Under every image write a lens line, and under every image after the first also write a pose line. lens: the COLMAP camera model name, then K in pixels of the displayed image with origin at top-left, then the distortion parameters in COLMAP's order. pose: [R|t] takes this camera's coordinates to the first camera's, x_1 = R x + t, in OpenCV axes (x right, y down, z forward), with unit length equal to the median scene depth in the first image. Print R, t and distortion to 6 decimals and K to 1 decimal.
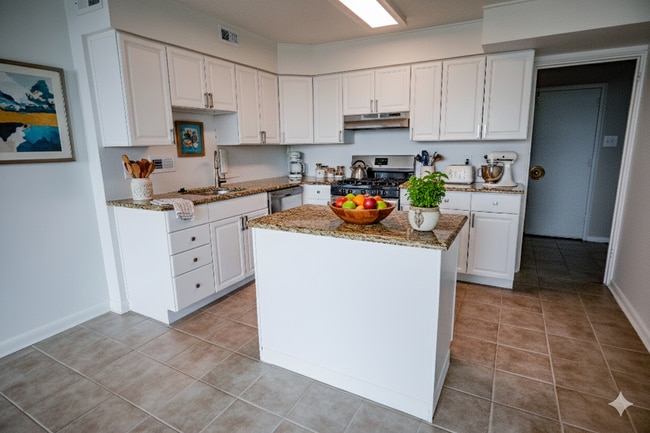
lens RADIAL K [[348.4, 0, 324.7], [0, 348.4, 218.2], [0, 0, 1]] dist [-0.014263, 0.000532]
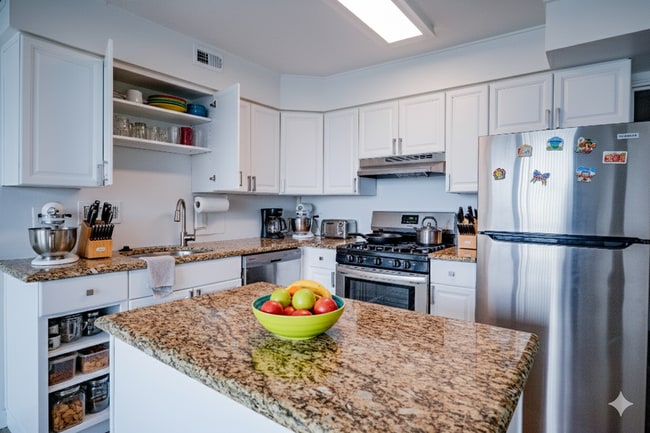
lens RADIAL K [[348.4, 0, 340.0], [0, 348.4, 209.3], [0, 0, 1]] dist [-0.014263, 0.000532]
pose [[0.990853, 0.026742, -0.132271, 0.127262], [-0.051404, 0.981066, -0.186726, -0.043789], [0.124773, 0.191817, 0.973467, 0.290767]]
